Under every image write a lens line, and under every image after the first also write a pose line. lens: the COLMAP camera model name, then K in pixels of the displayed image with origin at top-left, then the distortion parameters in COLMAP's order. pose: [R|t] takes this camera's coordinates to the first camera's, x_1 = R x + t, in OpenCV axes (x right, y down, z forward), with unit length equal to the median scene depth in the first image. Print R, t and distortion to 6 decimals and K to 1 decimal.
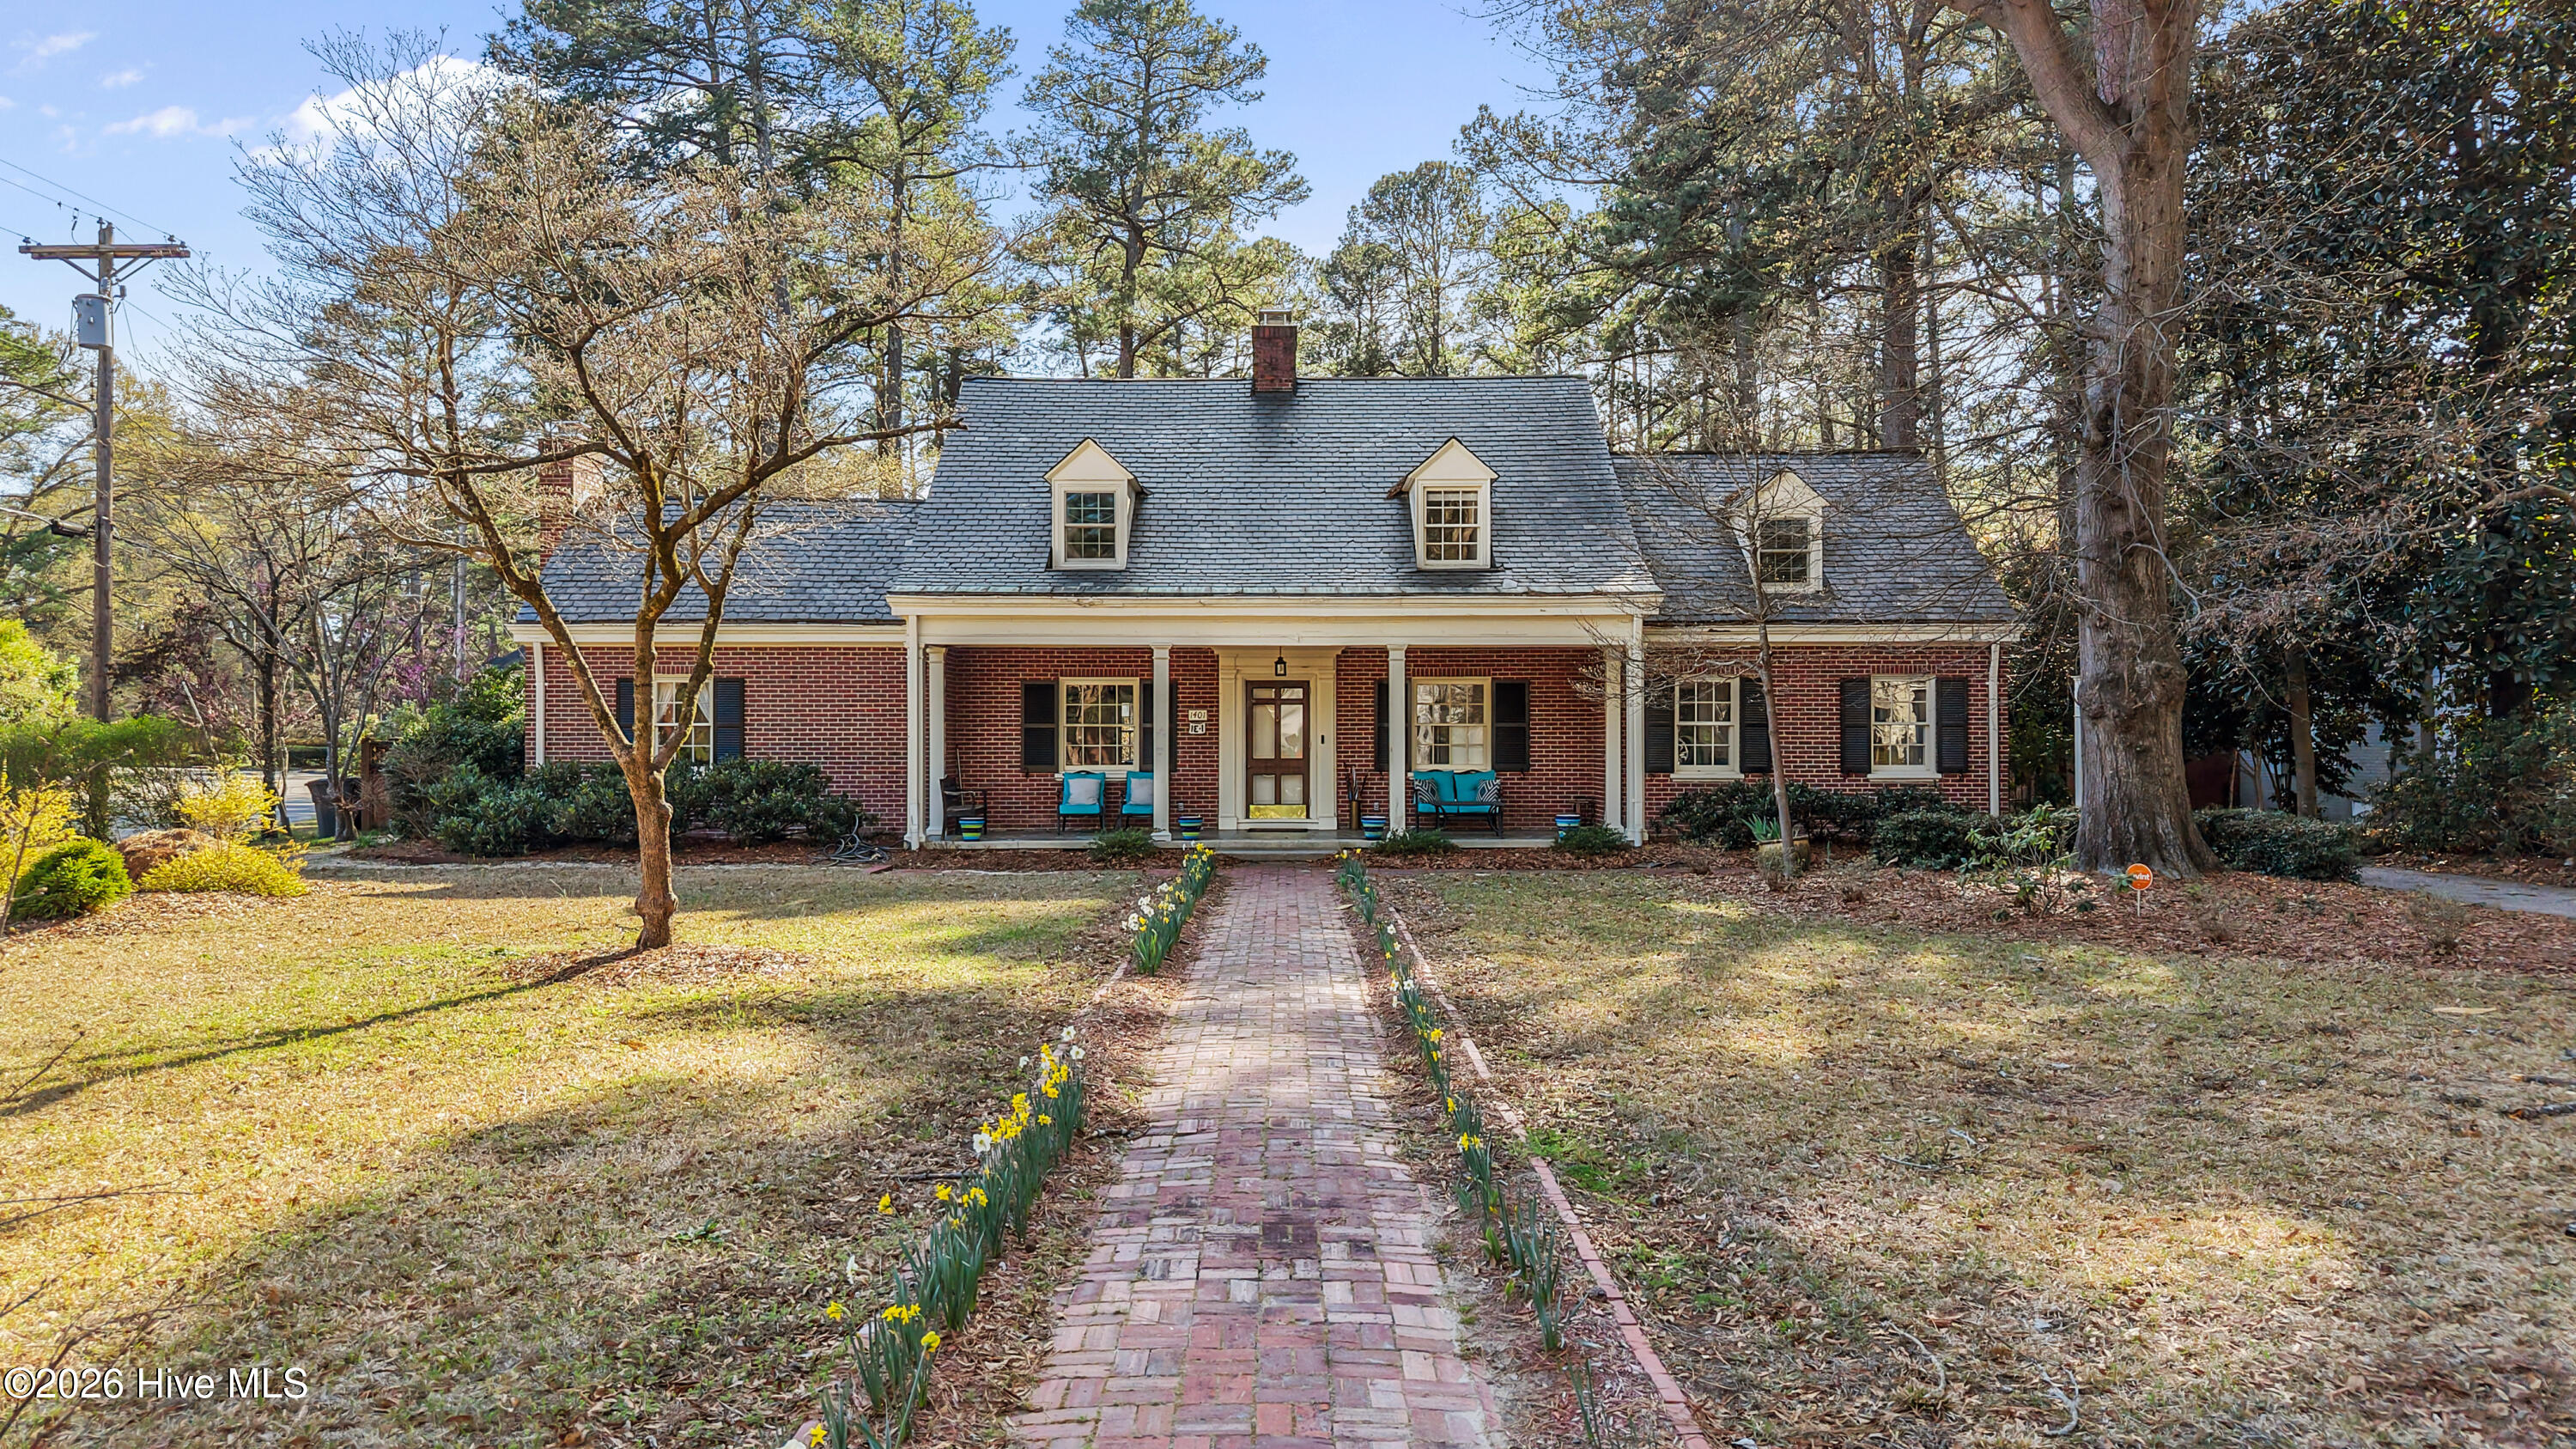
lens RADIAL K [[1819.9, 0, 1288.1], [0, 1819.9, 725.8], [0, 0, 1]] dist [-0.001443, -0.000129]
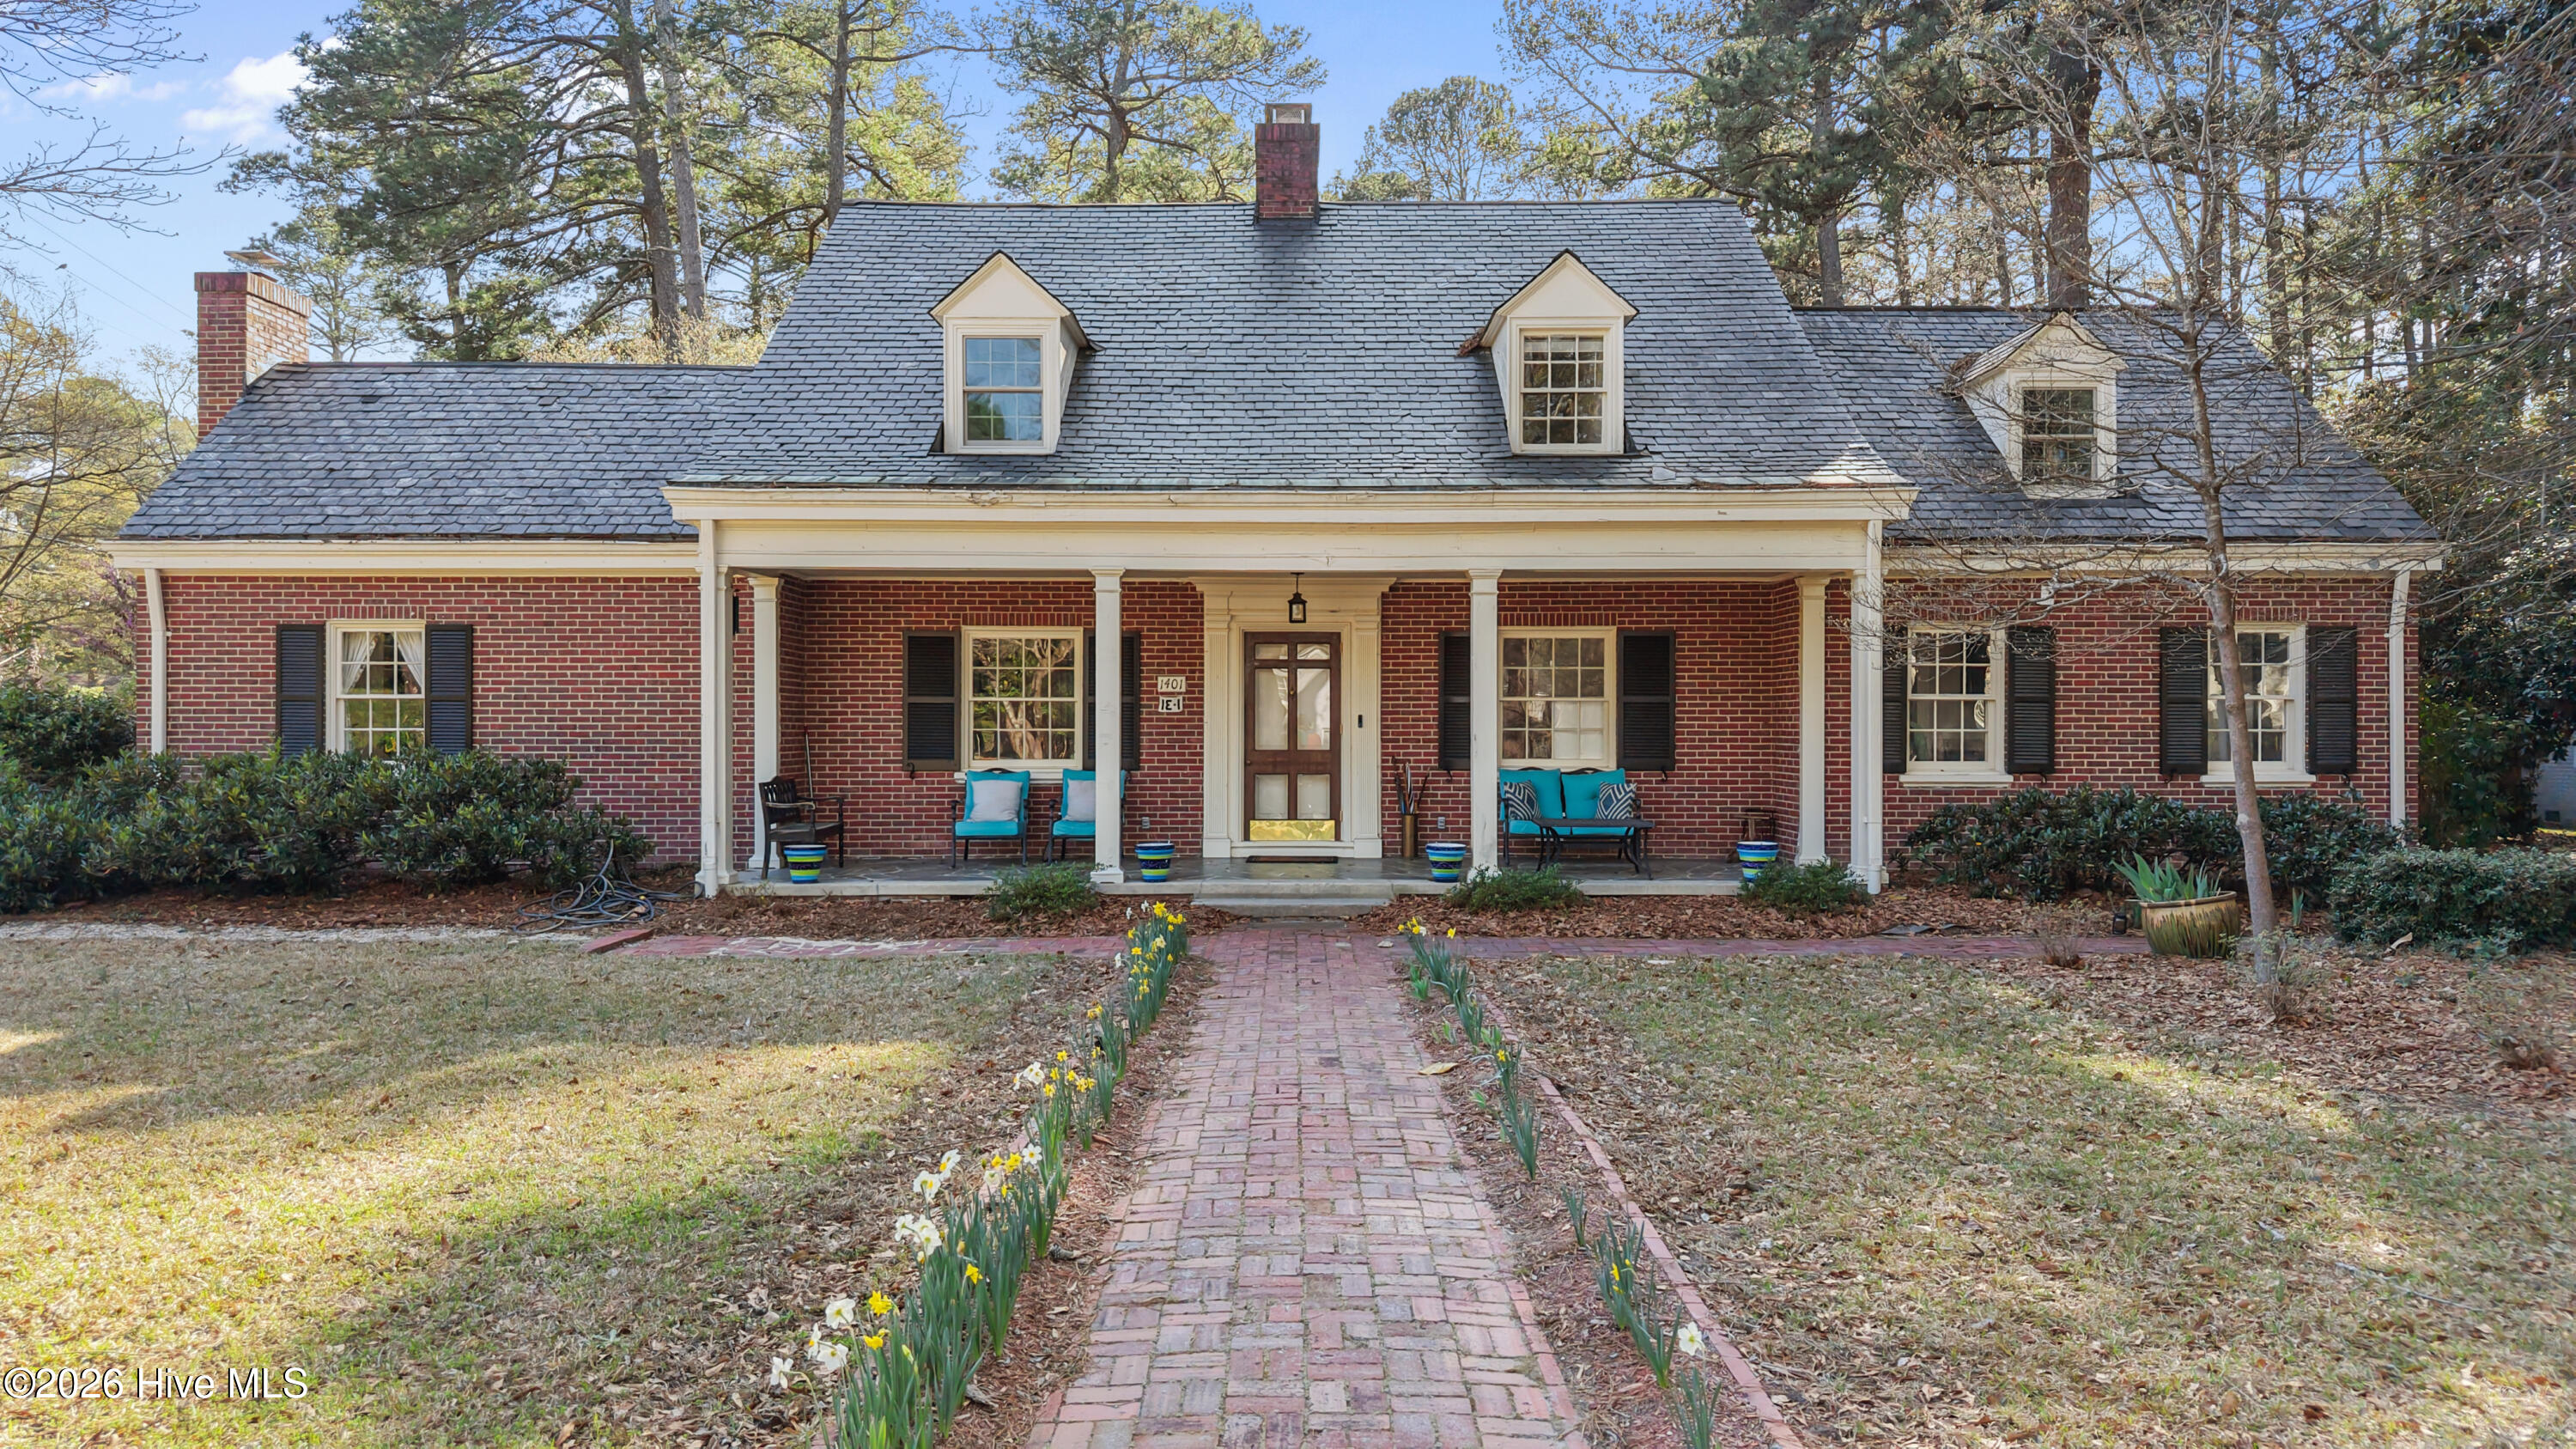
lens RADIAL K [[1819.9, 0, 1288.5], [0, 1819.9, 723.7], [0, 0, 1]] dist [-0.001443, -0.000129]
pose [[0.999994, 0.001359, -0.003312, -0.005083], [-0.001332, 0.999967, 0.007991, 0.003340], [0.003322, -0.007986, 0.999963, 0.351832]]
